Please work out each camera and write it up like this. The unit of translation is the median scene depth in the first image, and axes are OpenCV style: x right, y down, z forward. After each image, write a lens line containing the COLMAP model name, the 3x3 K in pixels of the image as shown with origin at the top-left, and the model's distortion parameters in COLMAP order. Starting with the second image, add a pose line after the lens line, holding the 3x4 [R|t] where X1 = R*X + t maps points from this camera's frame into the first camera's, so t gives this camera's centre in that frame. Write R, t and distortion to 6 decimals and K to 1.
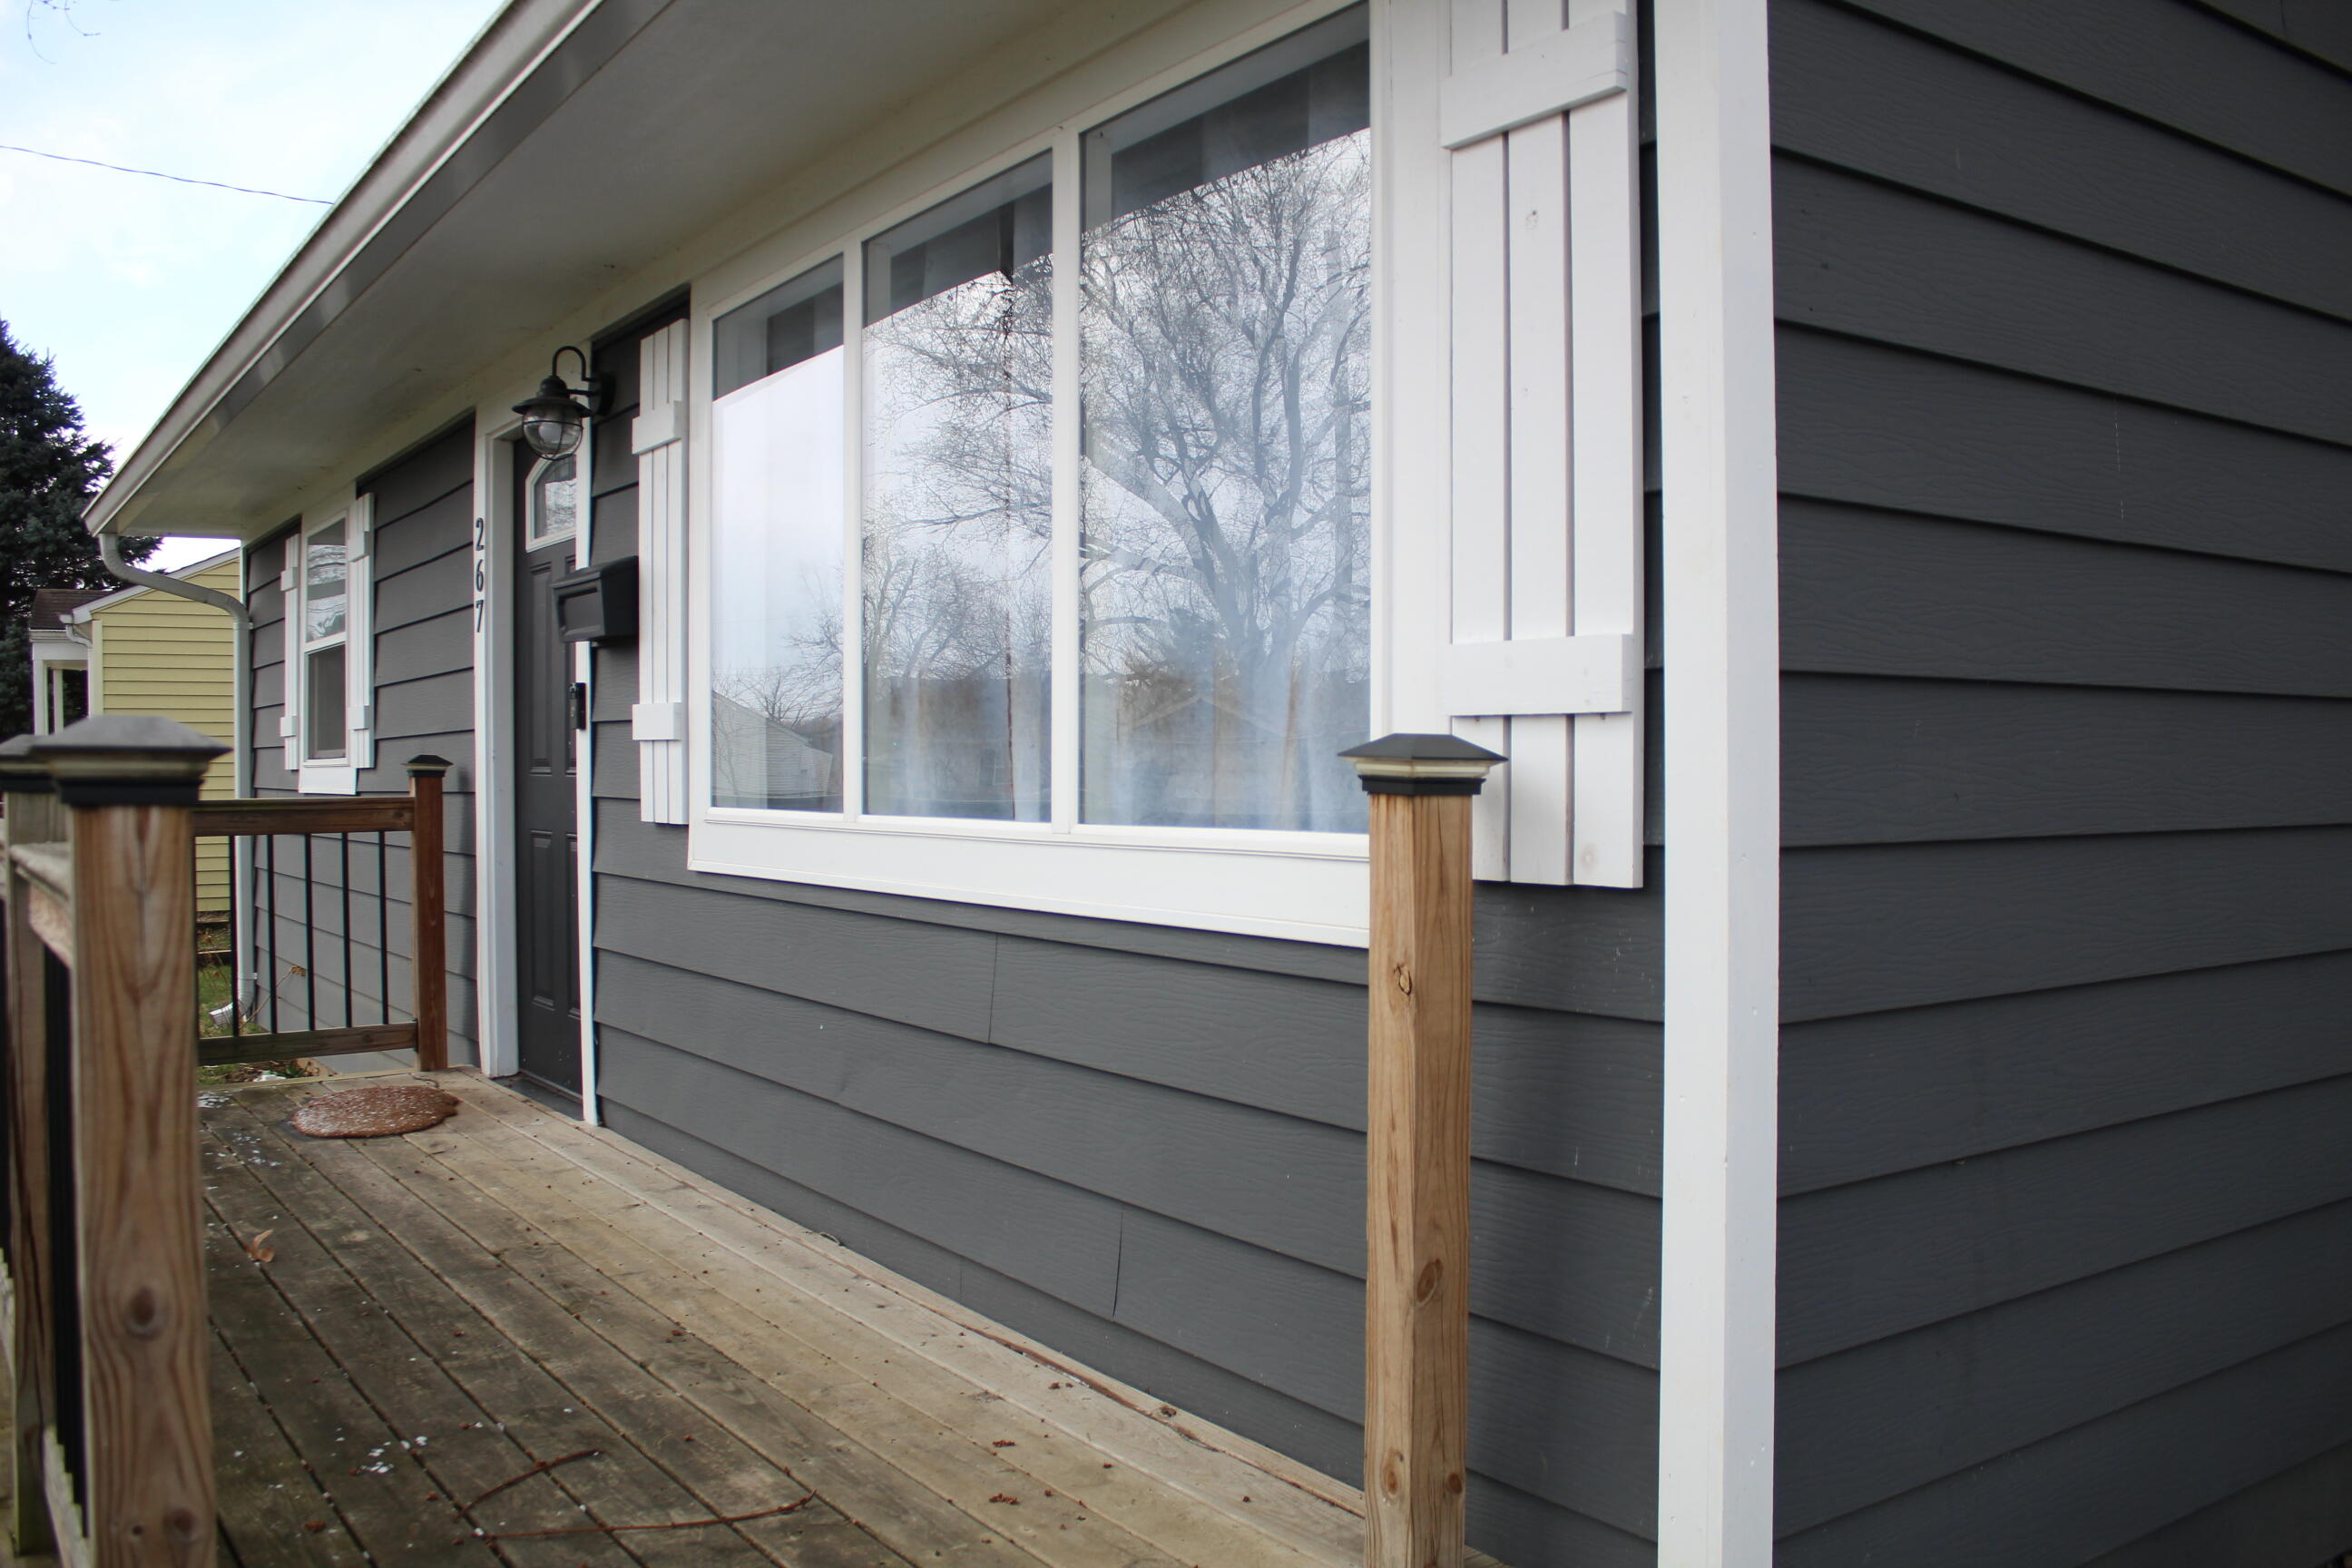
lens RADIAL K [[1976.3, 0, 1176.0], [0, 1976.3, 784.0], [0, 0, 1]] dist [-0.155546, 0.145224]
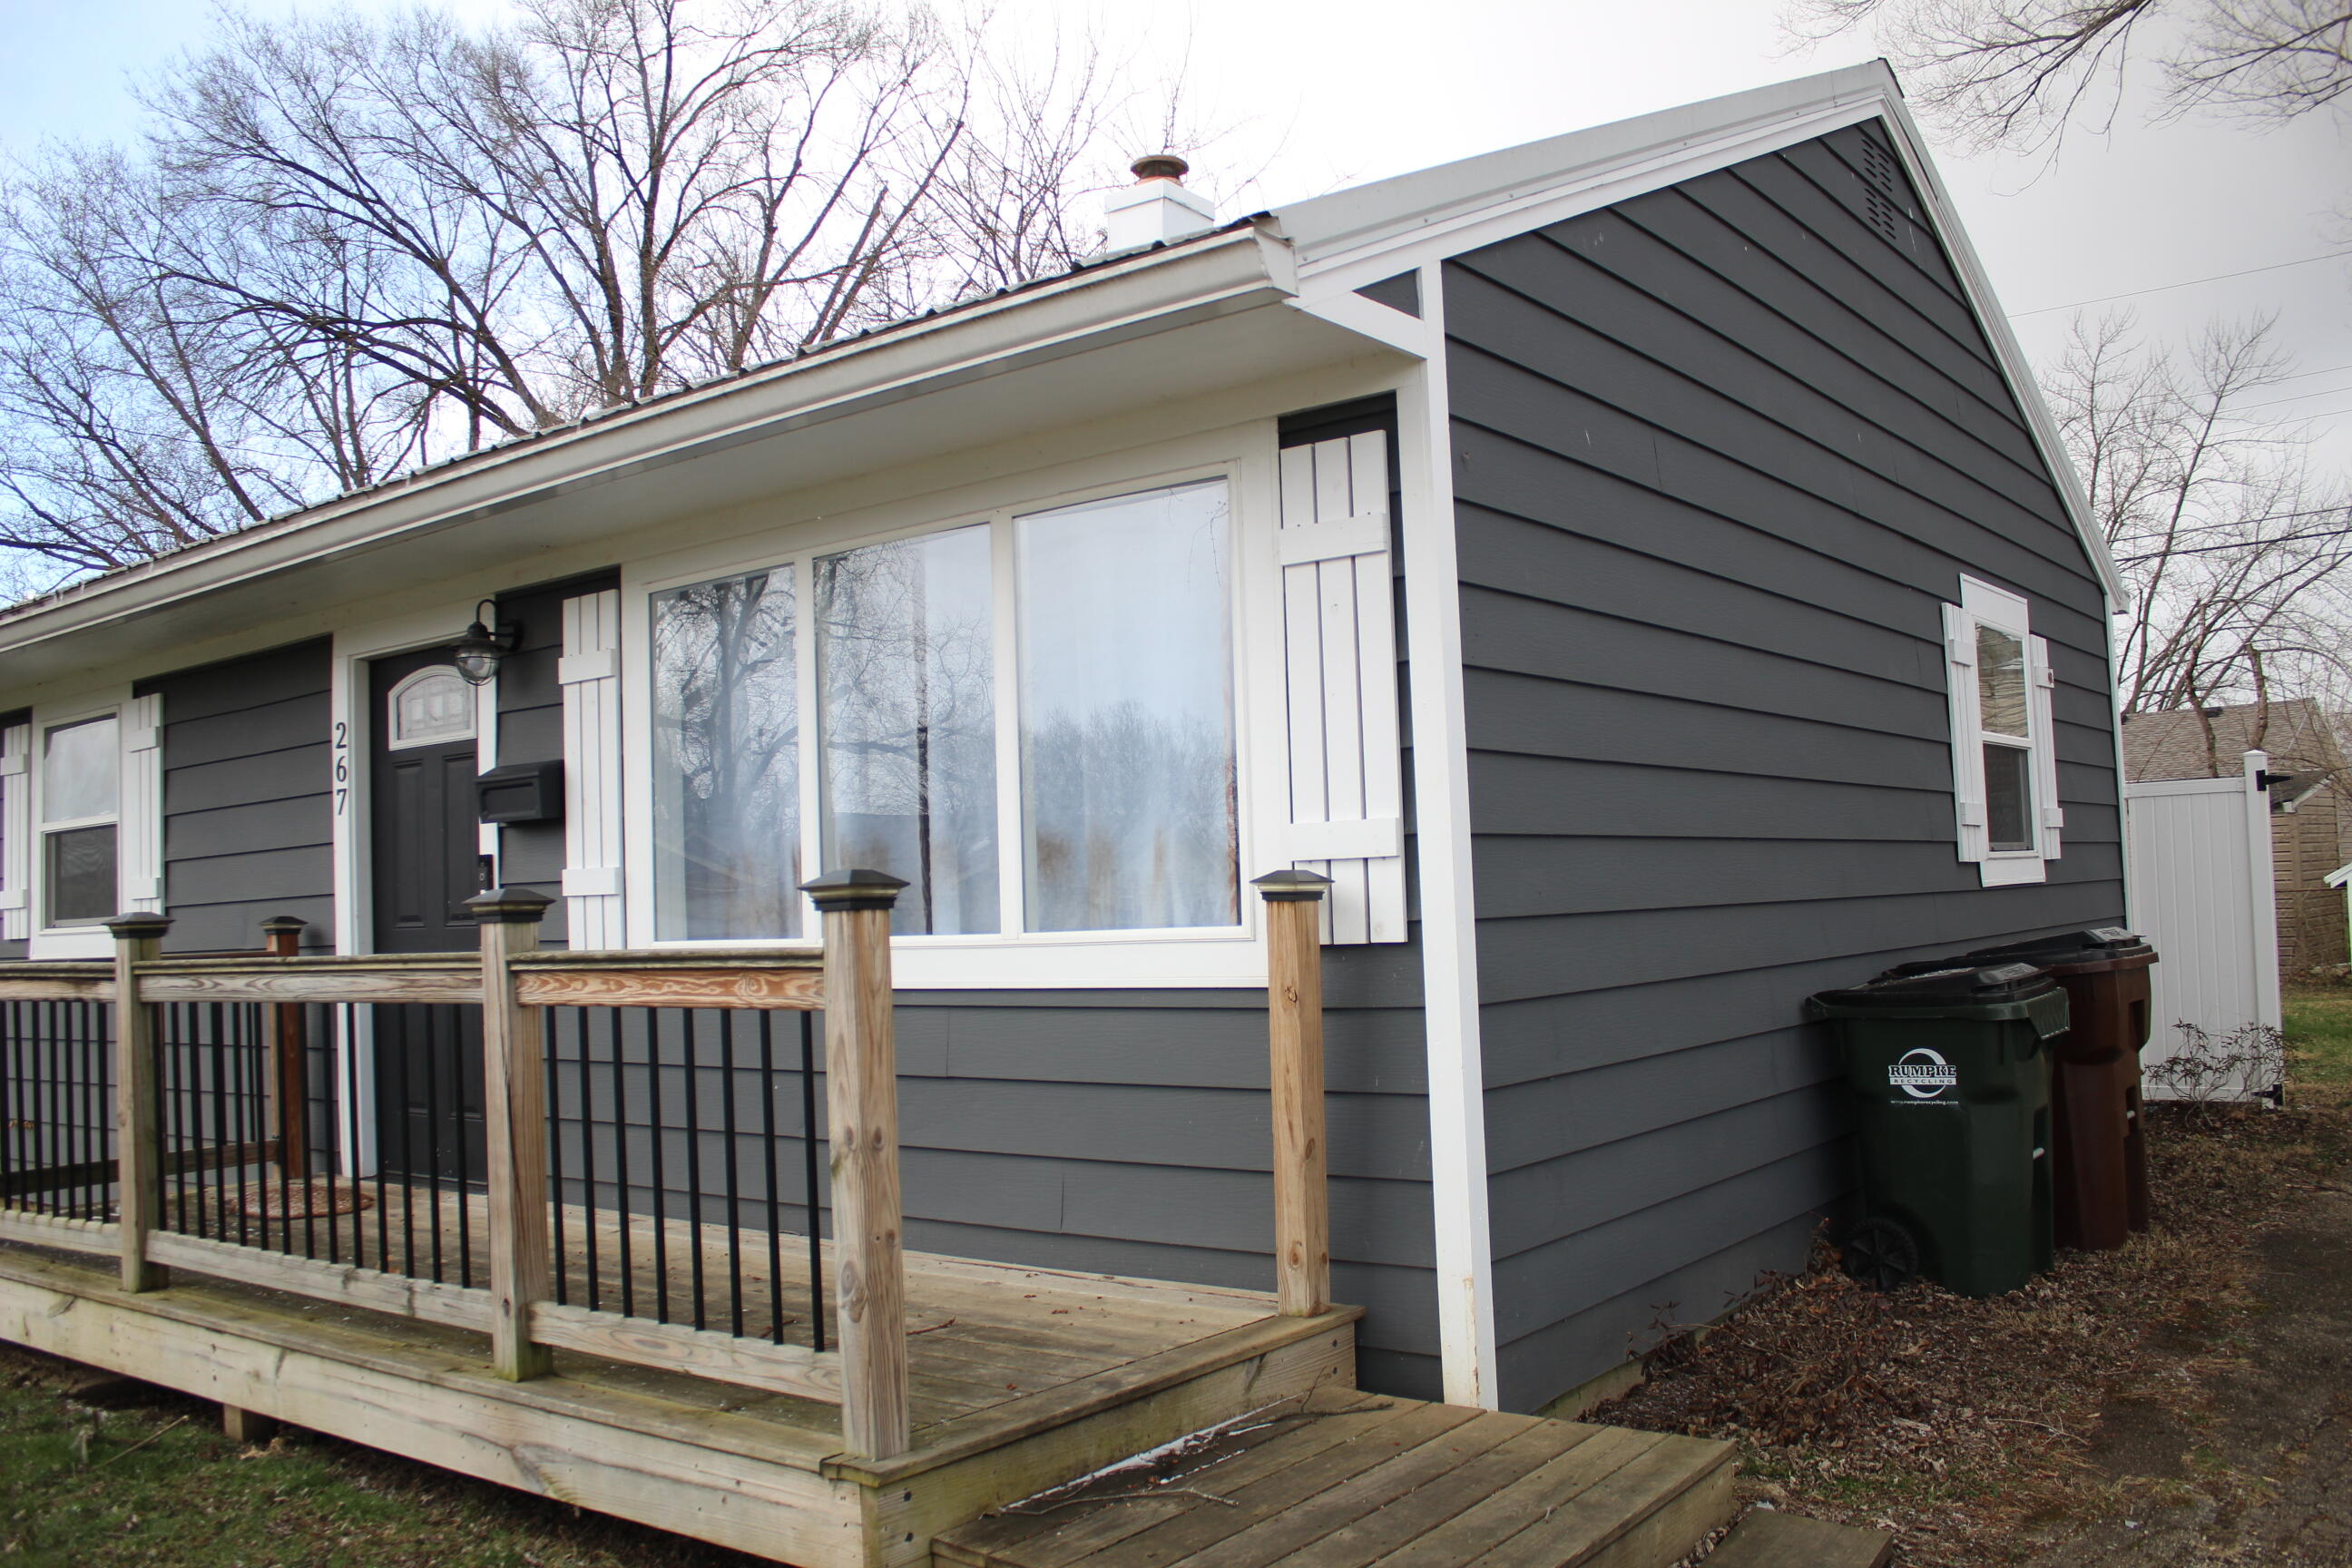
lens RADIAL K [[1947.1, 0, 1178.7], [0, 1947.1, 802.0], [0, 0, 1]] dist [-0.151434, 0.137966]
pose [[0.951939, -0.012627, 0.306027, -0.570747], [0.034707, 0.997161, -0.066818, 0.032862], [-0.304315, 0.074228, 0.949675, -0.803086]]
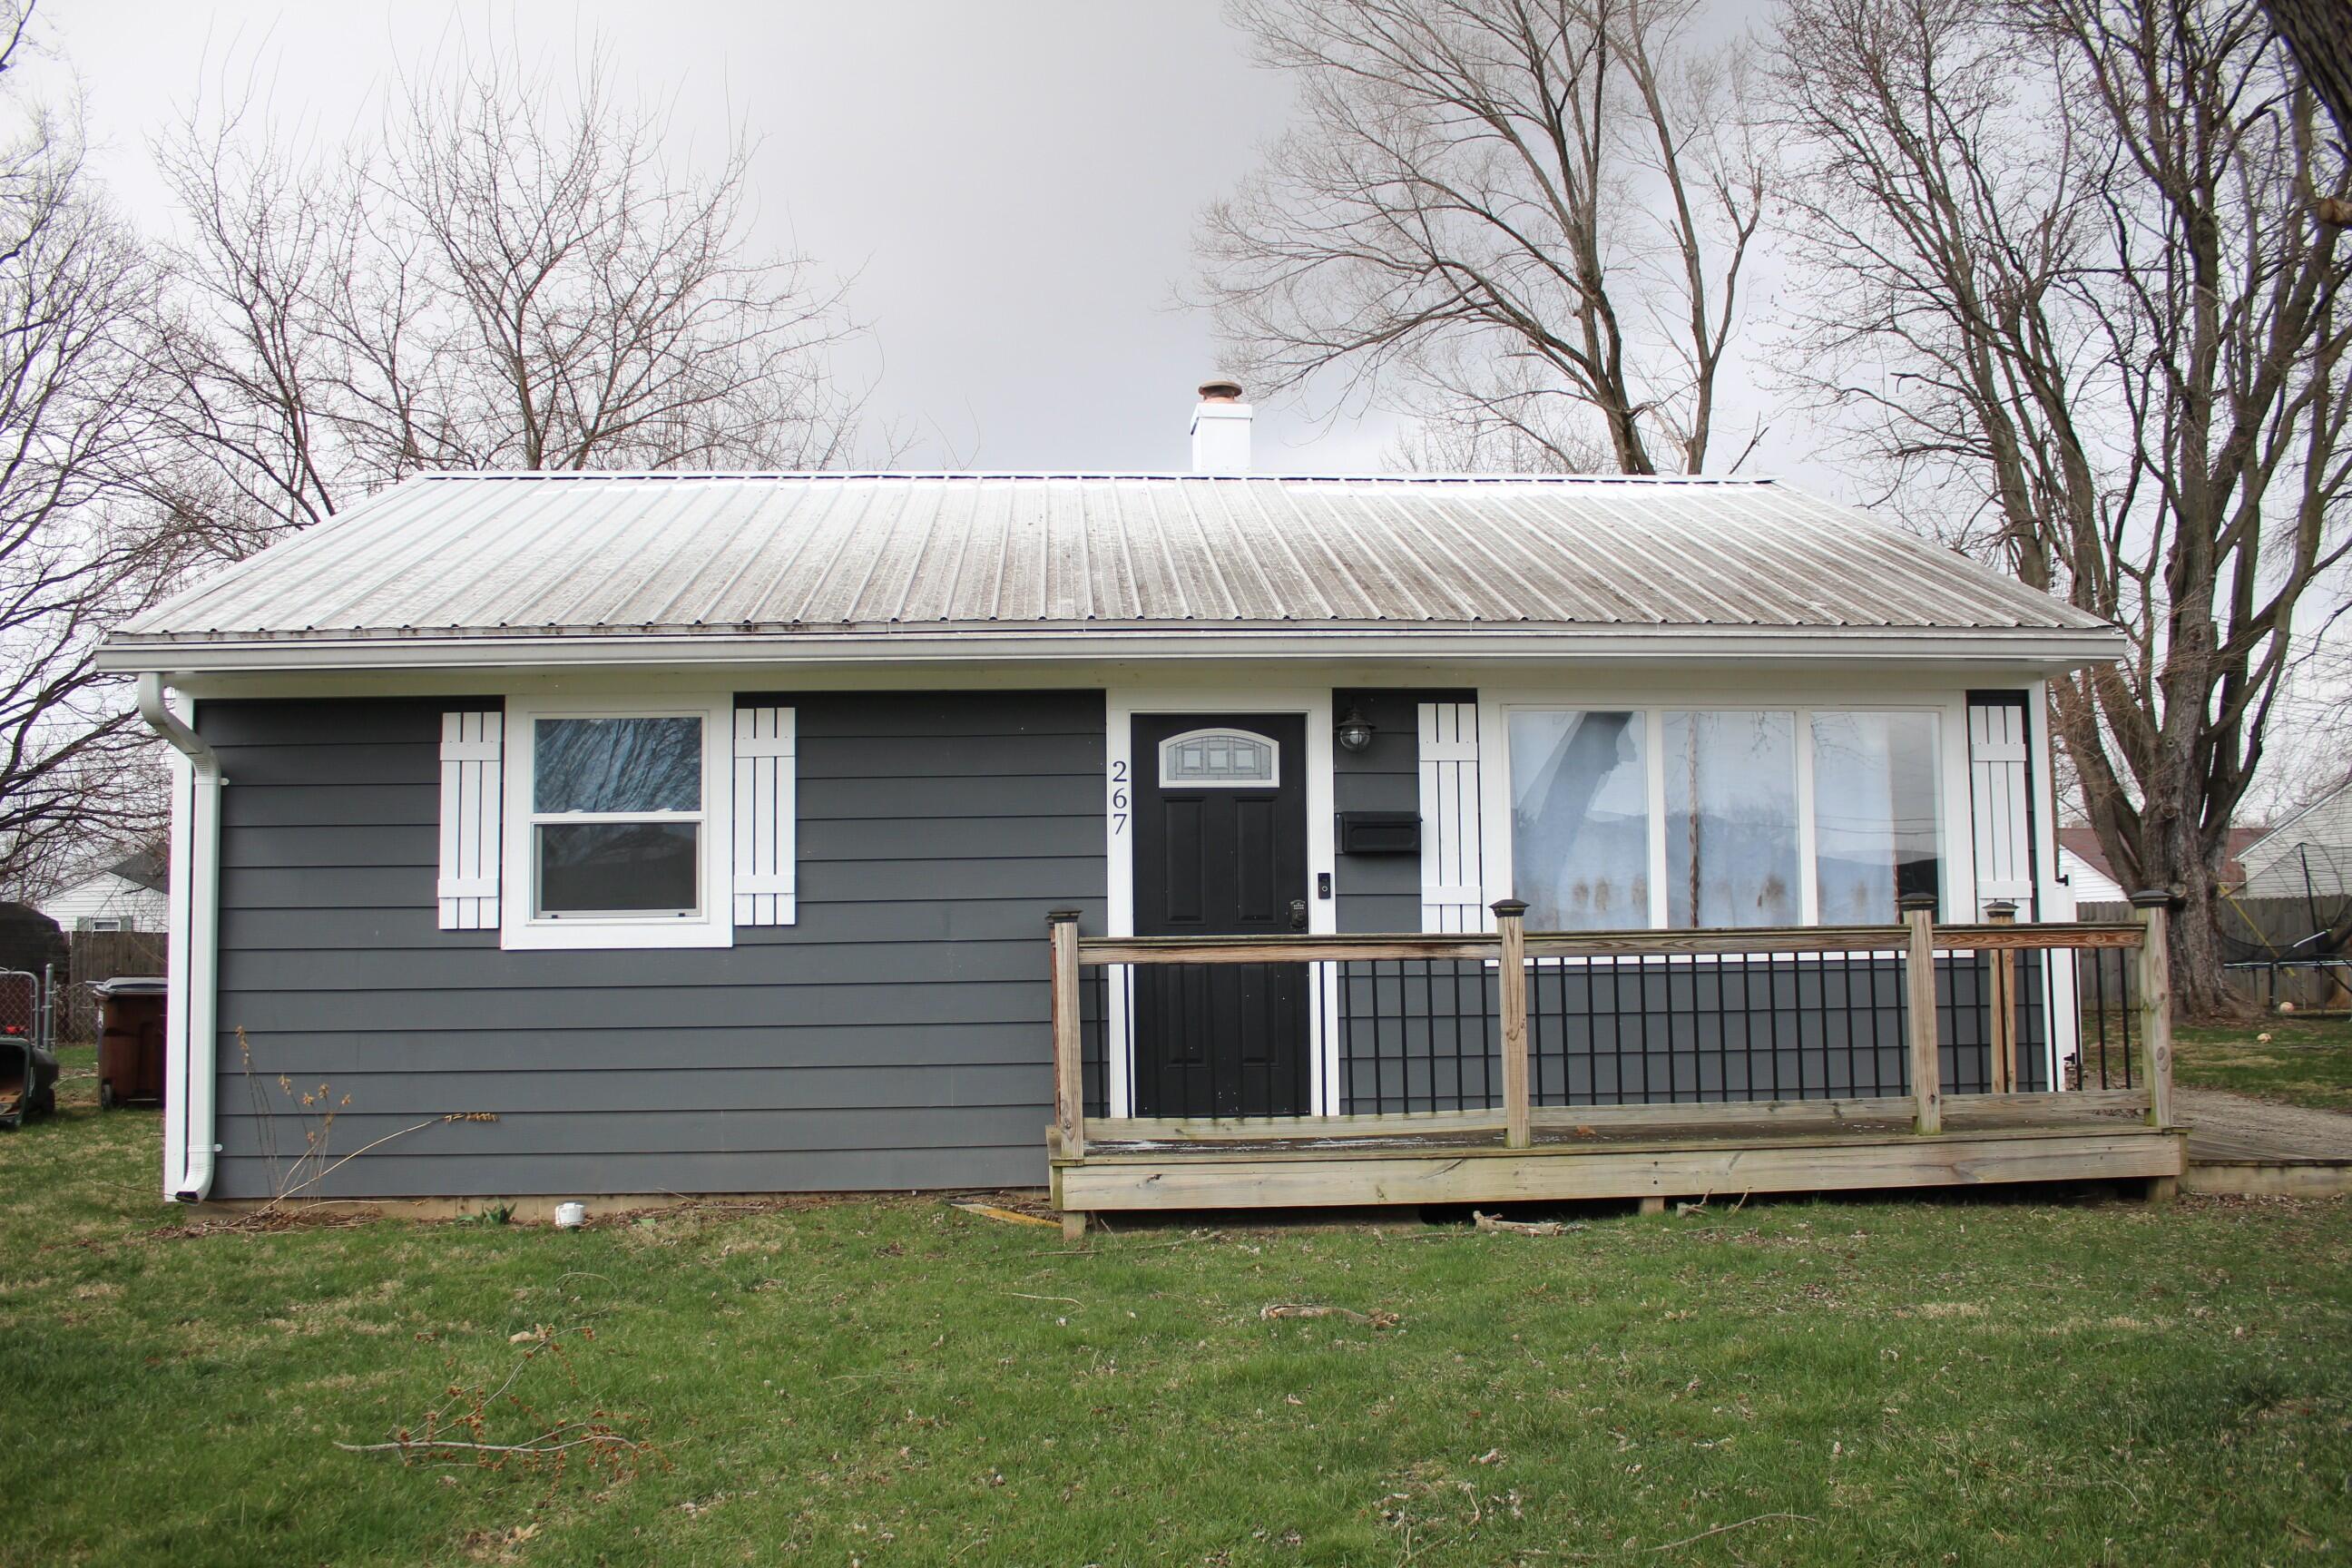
lens RADIAL K [[1947.1, 0, 1178.7], [0, 1947.1, 802.0], [0, 0, 1]] dist [-0.151434, 0.137966]
pose [[0.506270, 0.069661, 0.859557, -4.327926], [0.019826, 0.995528, -0.092358, 0.104792], [-0.862147, 0.063800, 0.502625, 0.444502]]
